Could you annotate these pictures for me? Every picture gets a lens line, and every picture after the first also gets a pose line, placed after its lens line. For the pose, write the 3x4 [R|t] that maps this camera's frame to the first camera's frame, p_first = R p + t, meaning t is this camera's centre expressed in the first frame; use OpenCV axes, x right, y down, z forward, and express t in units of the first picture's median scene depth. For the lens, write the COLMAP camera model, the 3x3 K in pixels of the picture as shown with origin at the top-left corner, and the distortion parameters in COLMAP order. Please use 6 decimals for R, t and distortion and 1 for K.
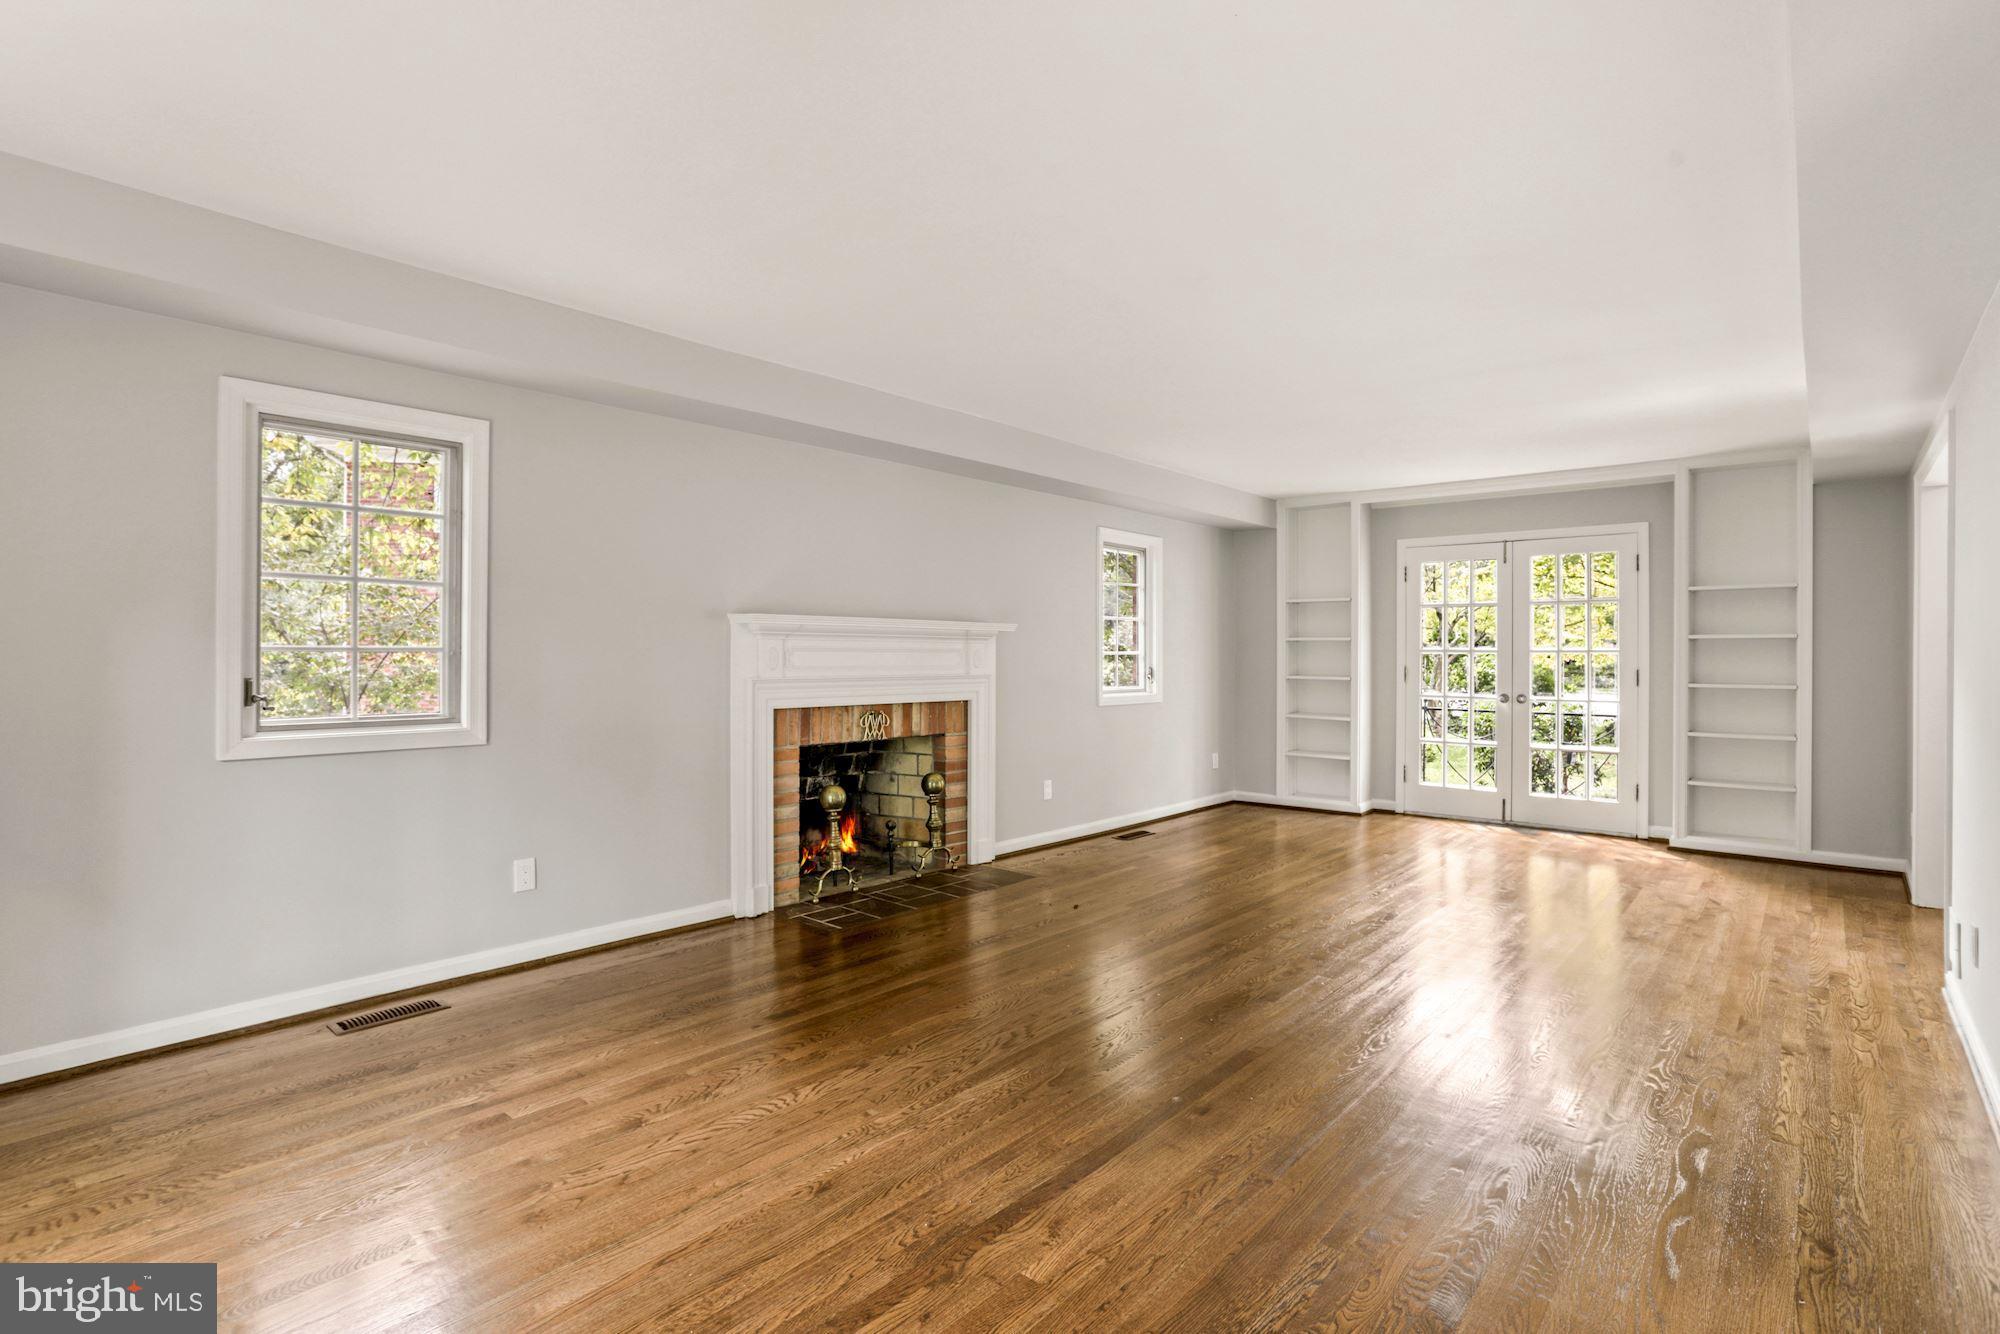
lens RADIAL K [[962.4, 0, 994.7], [0, 962.4, 653.1], [0, 0, 1]] dist [-0.073918, 0.042504]
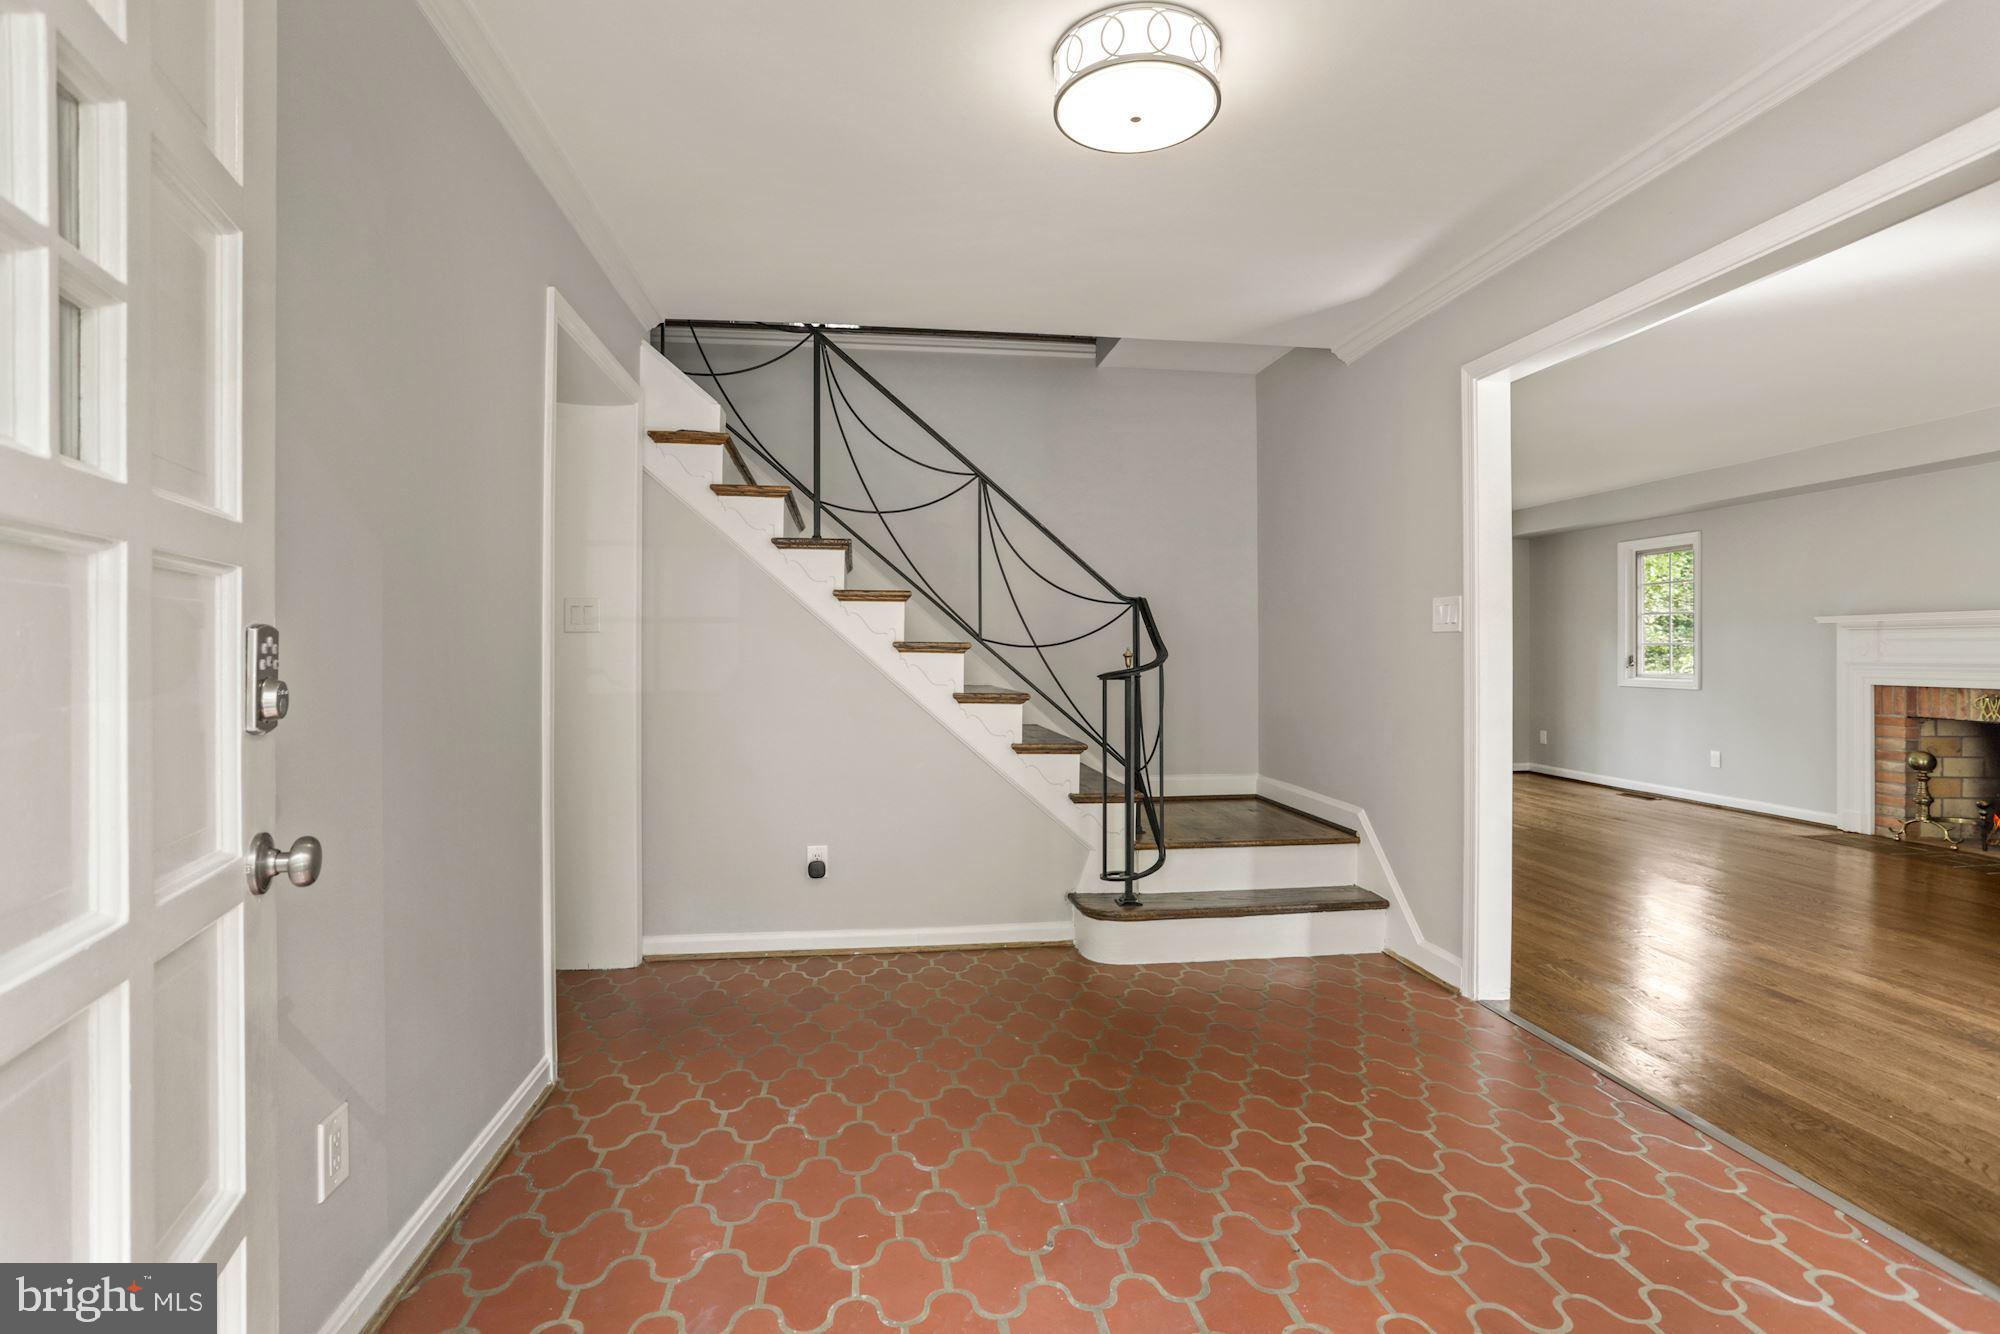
lens RADIAL K [[962.4, 0, 994.7], [0, 962.4, 653.1], [0, 0, 1]] dist [-0.073918, 0.042504]
pose [[-0.671449, -0.003007, -0.741045, 1.557134], [-0.002883, 0.999995, -0.001445, 0.019172], [0.741045, 0.001166, -0.671454, 0.960526]]
